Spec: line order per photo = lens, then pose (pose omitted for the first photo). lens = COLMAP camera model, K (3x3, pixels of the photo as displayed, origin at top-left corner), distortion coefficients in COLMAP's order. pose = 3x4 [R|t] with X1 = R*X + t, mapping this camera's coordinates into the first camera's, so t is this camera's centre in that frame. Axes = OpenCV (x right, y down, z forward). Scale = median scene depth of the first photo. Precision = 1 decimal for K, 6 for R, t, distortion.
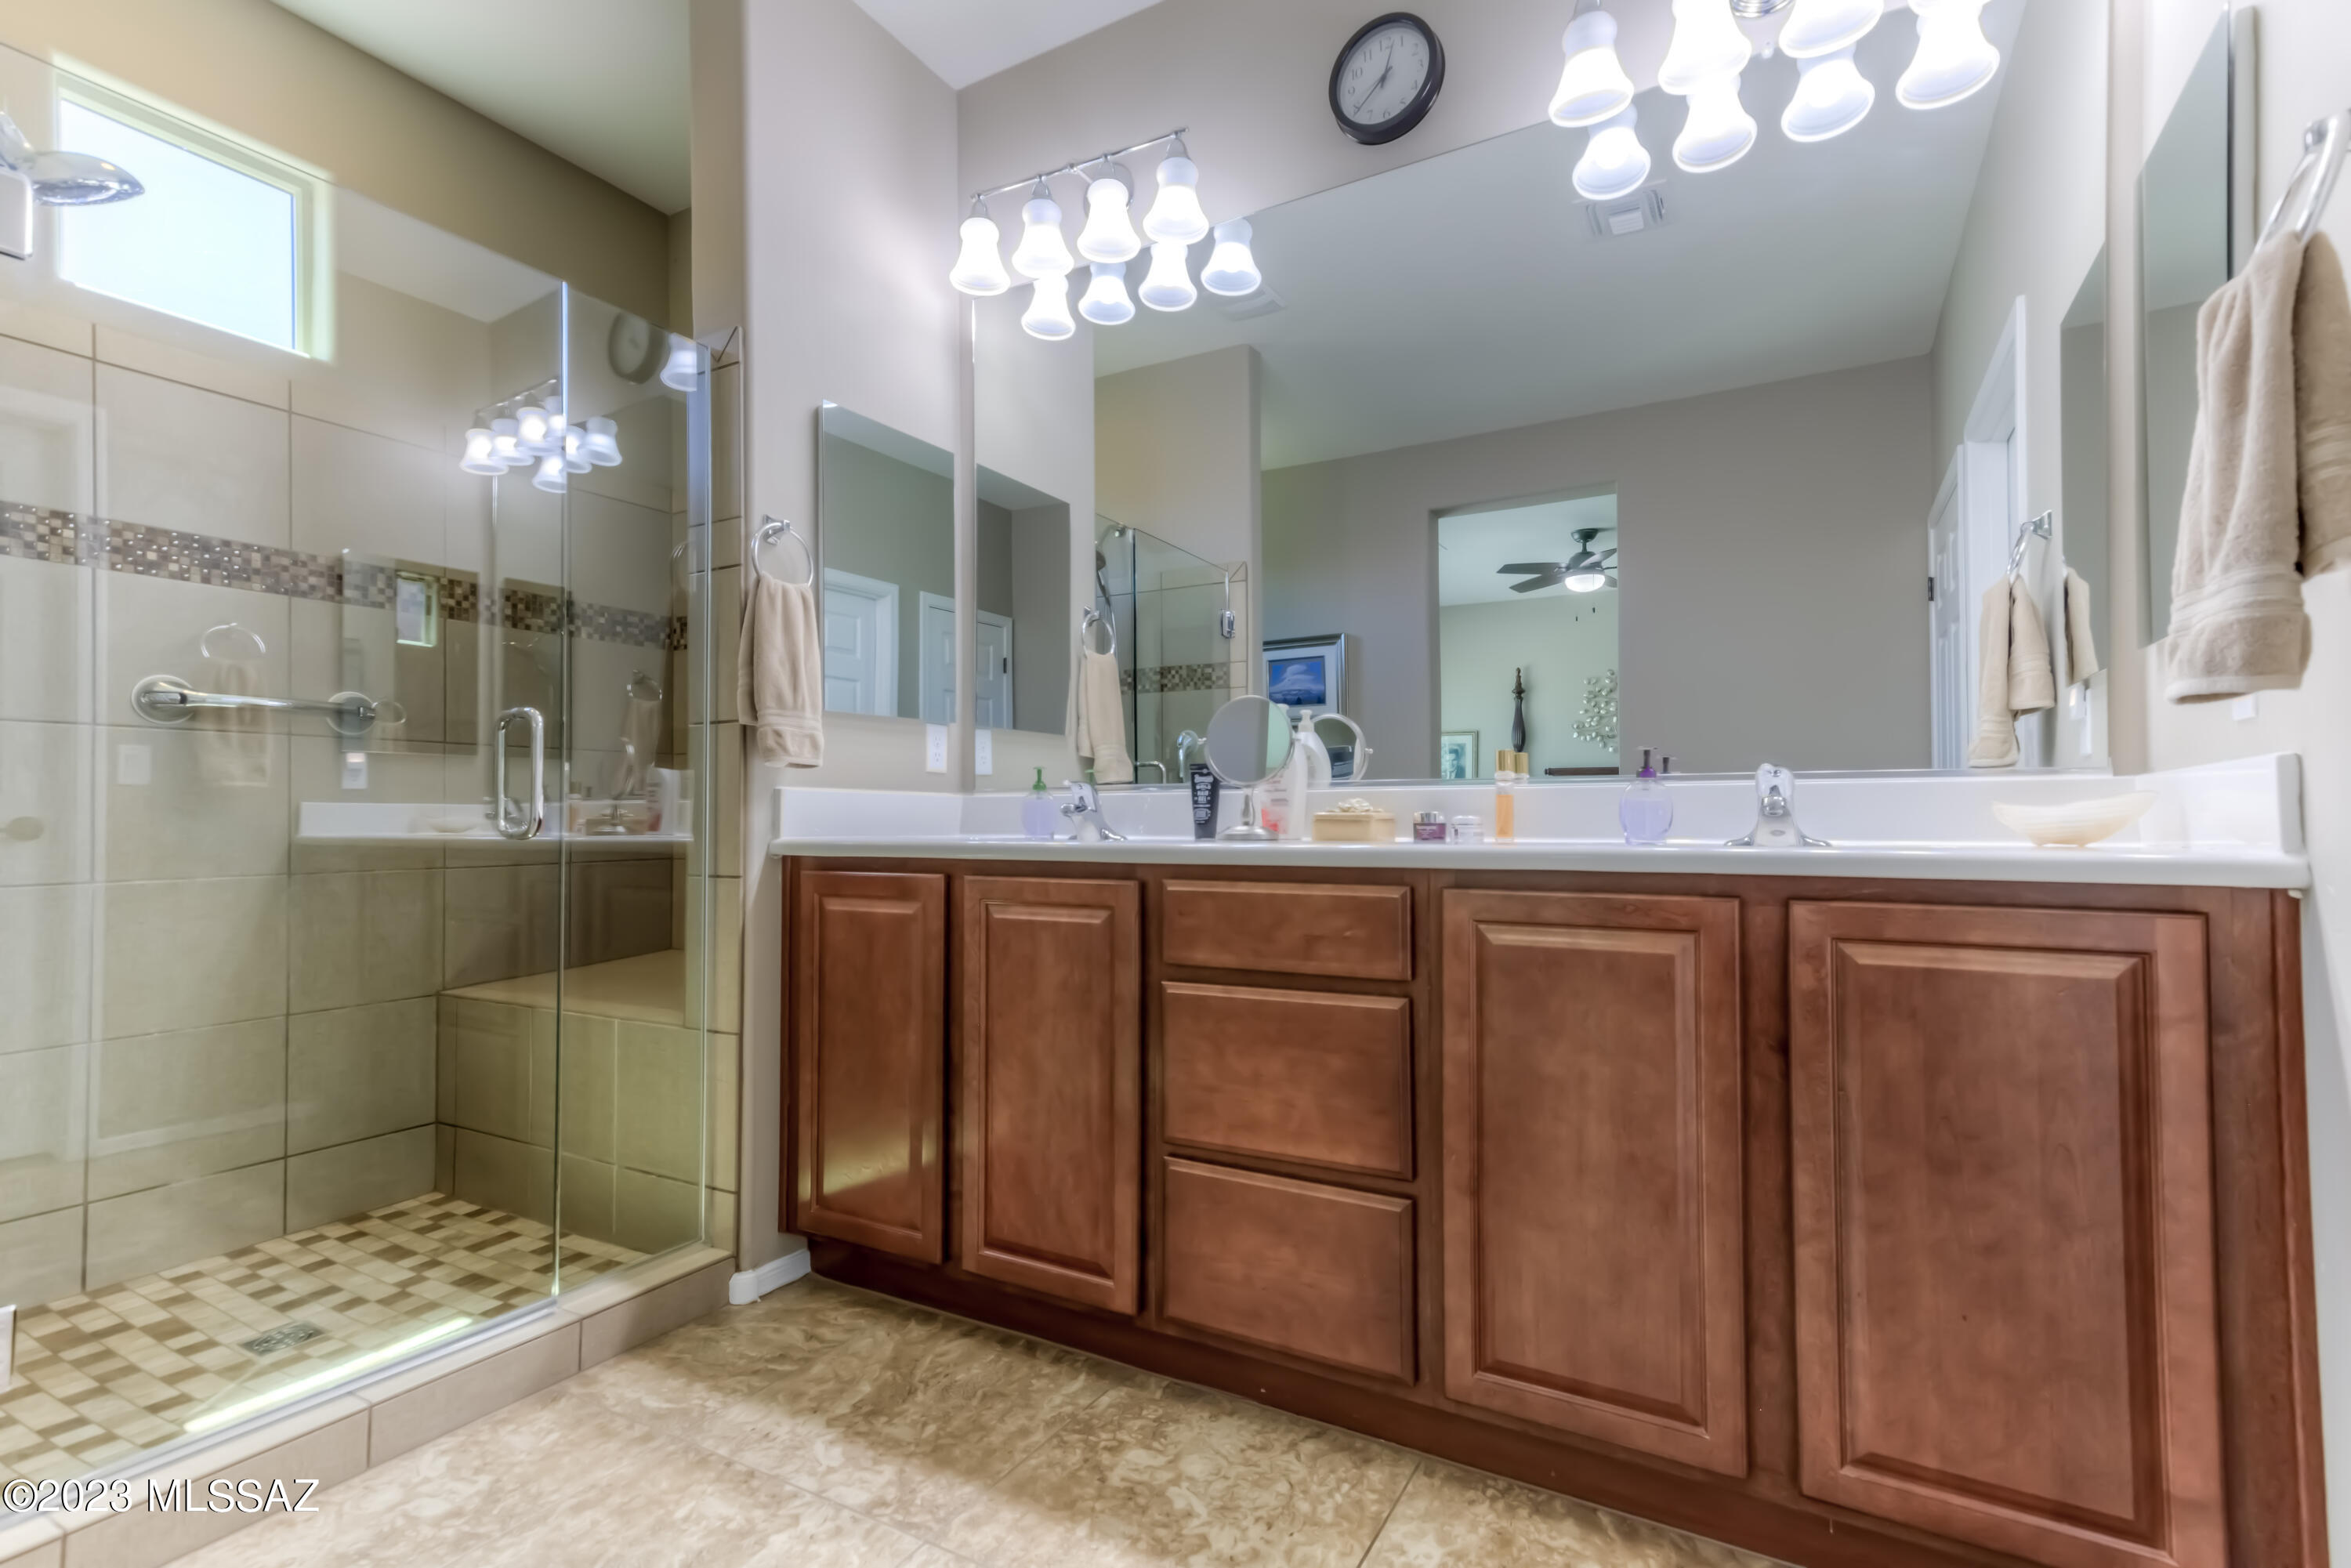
lens RADIAL K [[1099.7, 0, 1152.0], [0, 1099.7, 809.7], [0, 0, 1]] dist [0.019546, 0.002932]
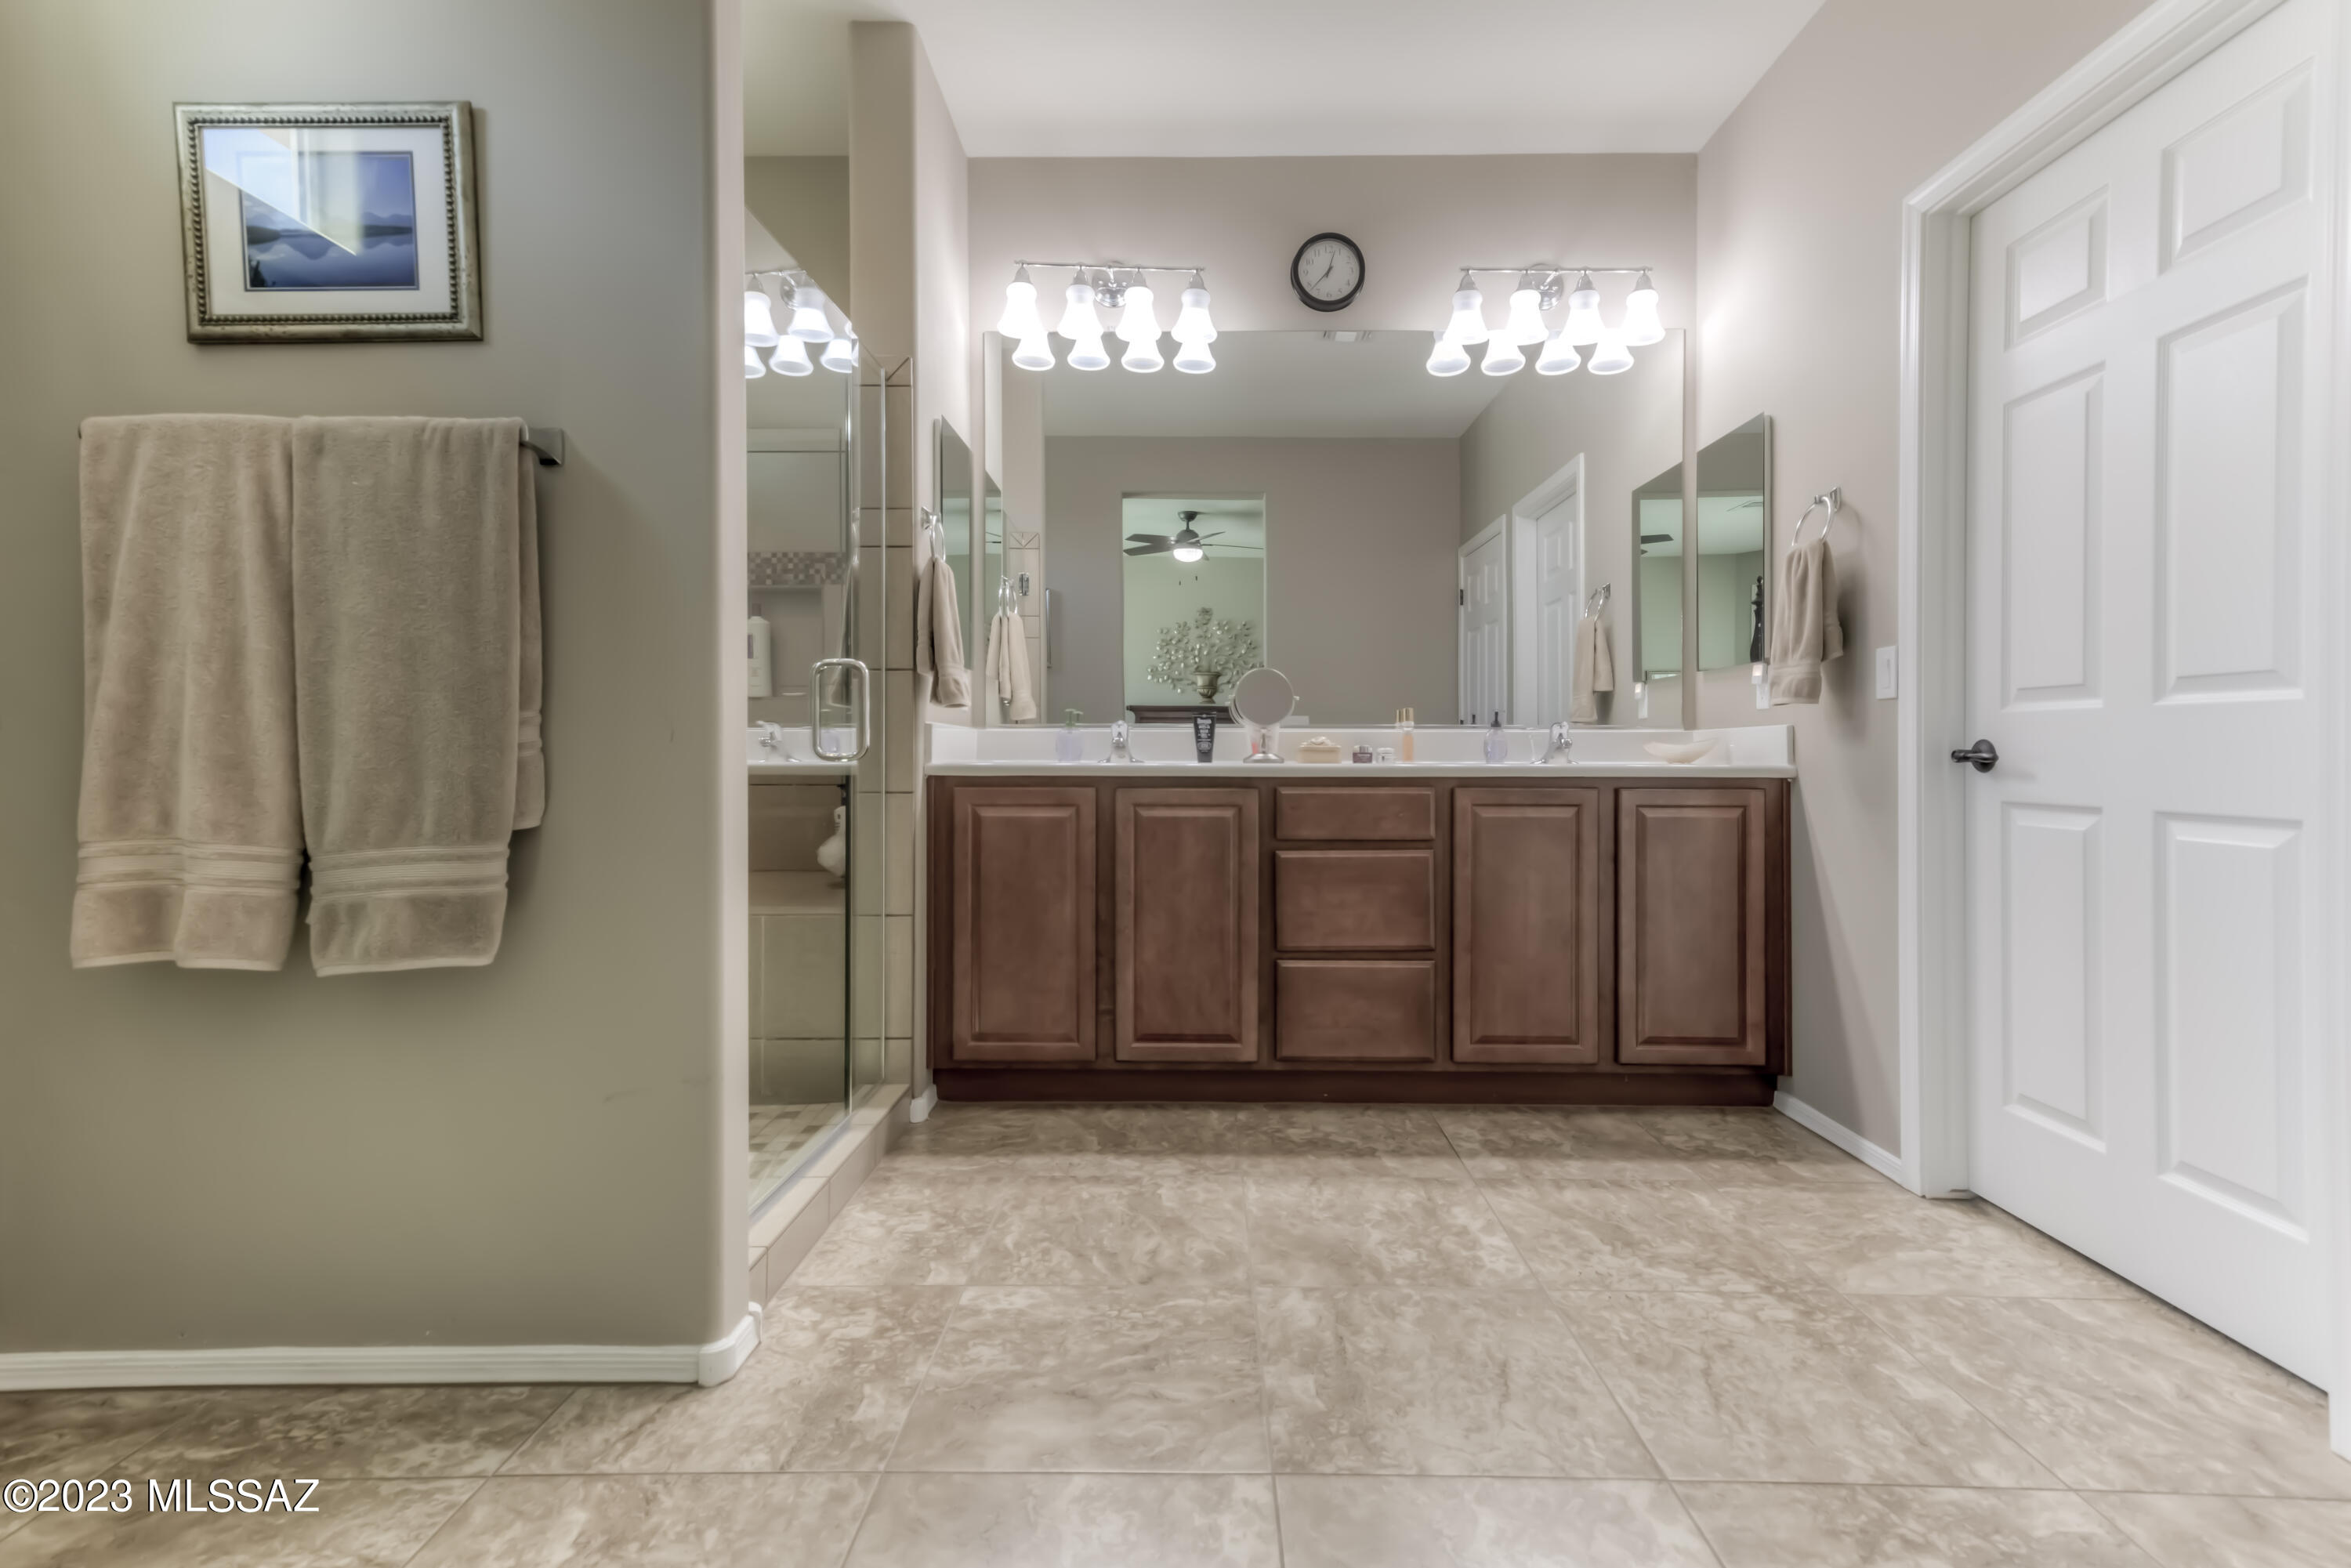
lens RADIAL K [[1099.7, 0, 1213.3], [0, 1099.7, 758.3], [0, 0, 1]] dist [0.019546, 0.002932]
pose [[0.871593, 0.001047, 0.490229, -0.821416], [-0.009201, 0.999857, 0.014224, -0.000041], [-0.490144, -0.016908, 0.871477, -0.332199]]
